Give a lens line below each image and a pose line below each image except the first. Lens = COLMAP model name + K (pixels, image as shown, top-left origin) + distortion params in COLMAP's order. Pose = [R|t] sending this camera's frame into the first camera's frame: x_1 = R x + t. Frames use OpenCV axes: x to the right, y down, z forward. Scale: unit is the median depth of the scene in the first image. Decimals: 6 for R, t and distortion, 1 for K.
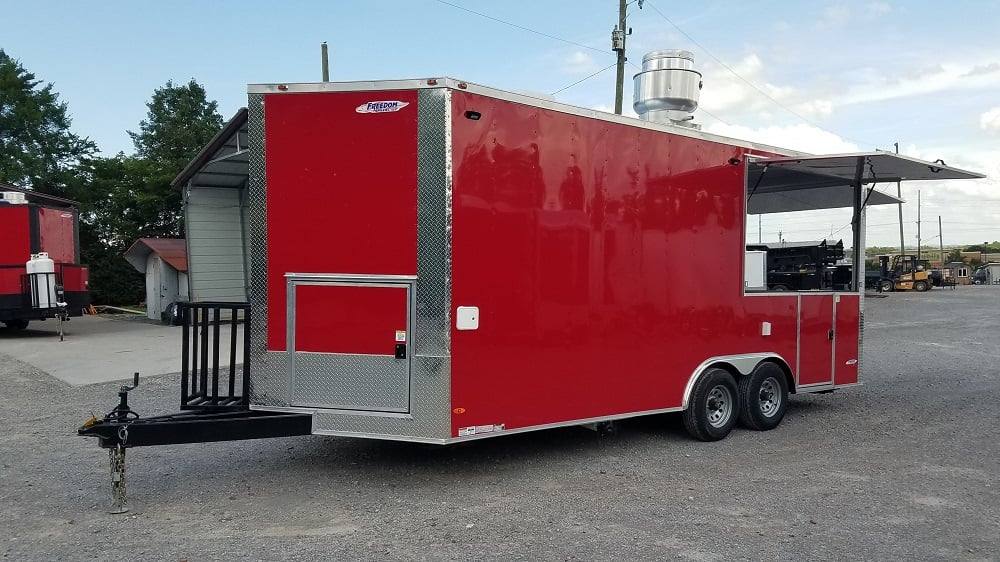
lens RADIAL K [[782.8, 0, 504.5], [0, 782.8, 279.0], [0, 0, 1]] dist [0.163836, -0.249406]
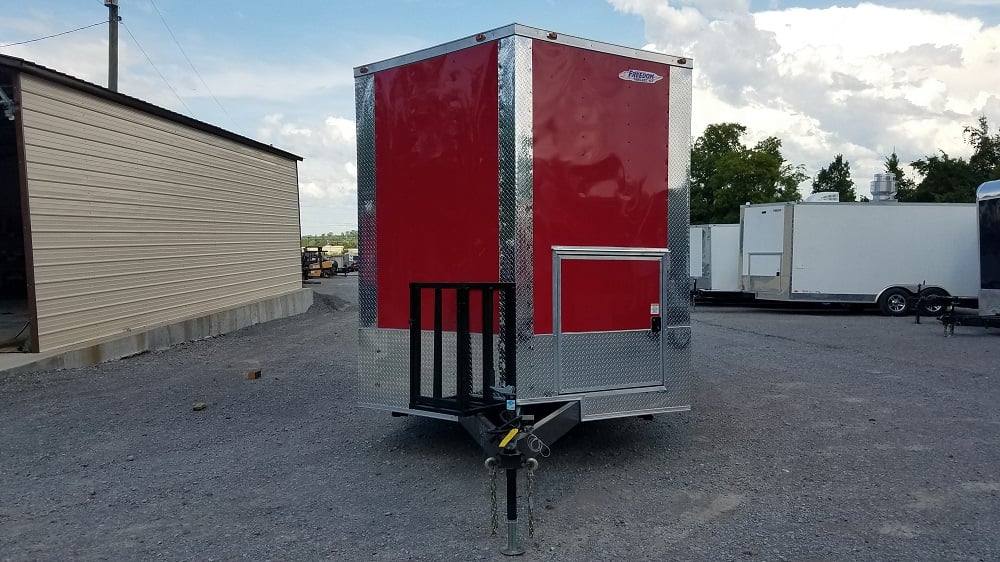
lens RADIAL K [[785.5, 0, 483.9], [0, 785.5, 274.2], [0, 0, 1]] dist [0.058019, 0.000161]
pose [[0.699963, -0.015259, 0.714016, -0.869888], [0.012375, 0.999881, 0.009237, 0.014071], [-0.714072, 0.002371, 0.700068, 0.396211]]
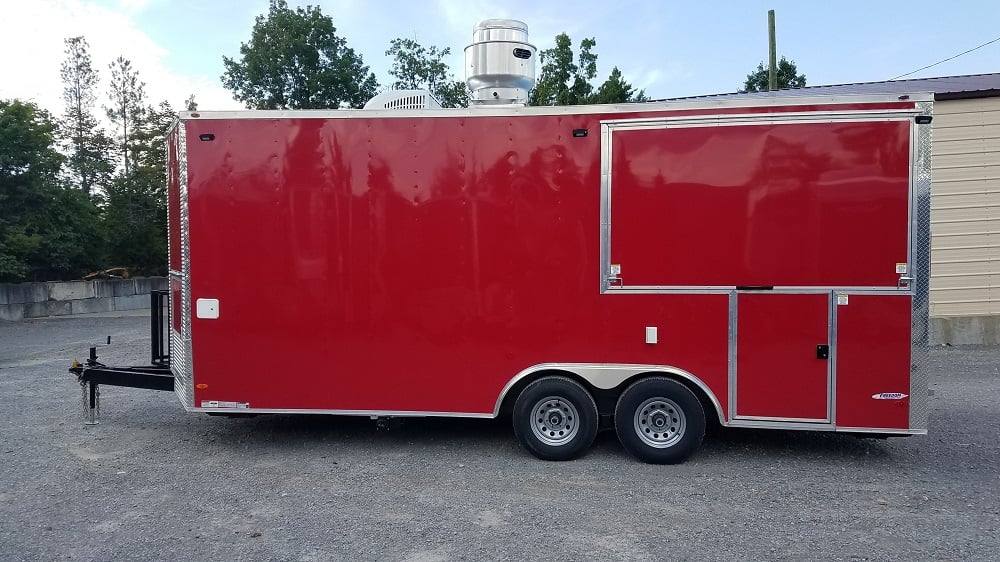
lens RADIAL K [[782.8, 0, 504.5], [0, 782.8, 279.0], [0, 0, 1]] dist [0.163836, -0.249406]
pose [[0.687950, 0.010691, -0.725680, 1.000559], [0.011786, 0.999595, 0.025899, -0.019860], [0.725663, -0.026371, 0.687545, 0.436220]]
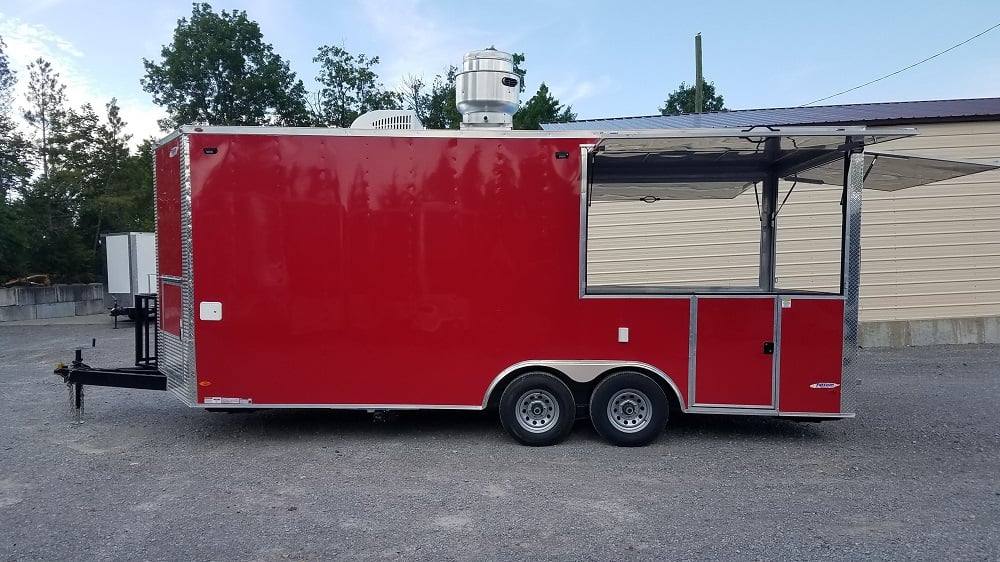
lens RADIAL K [[776.2, 0, 496.8], [0, 776.2, 300.8], [0, 0, 1]] dist [0.139795, -0.198162]
pose [[0.749712, 0.023585, -0.661344, 1.009376], [0.006055, 0.999078, 0.042493, -0.018148], [0.661736, -0.035862, 0.748878, 0.306209]]
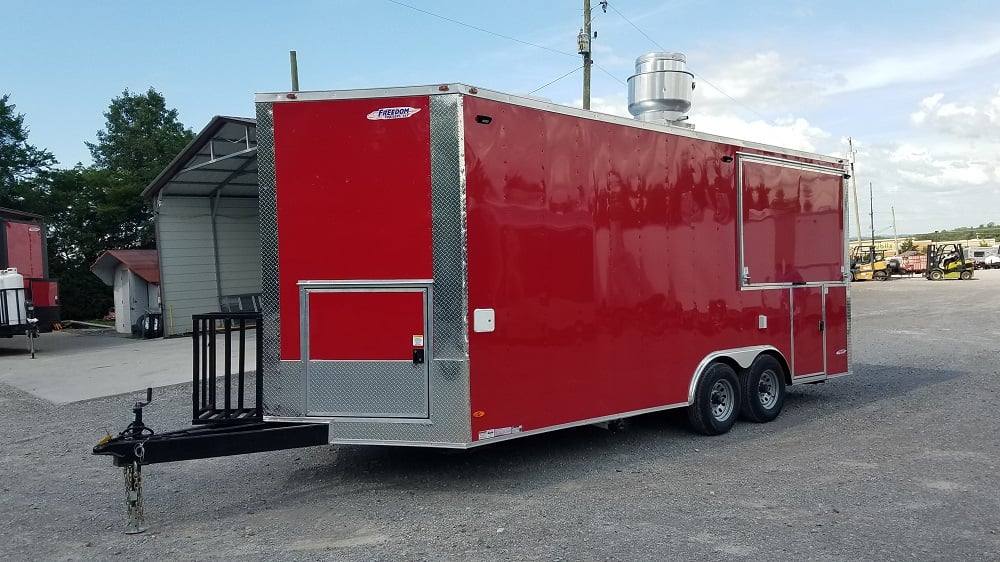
lens RADIAL K [[781.9, 0, 507.8], [0, 781.9, 255.6], [0, 0, 1]] dist [0.159498, -0.237277]
pose [[0.998355, -0.028231, 0.049904, -0.056729], [0.029759, 0.999102, -0.030157, -0.001700], [-0.049008, 0.031593, 0.998299, -0.003044]]
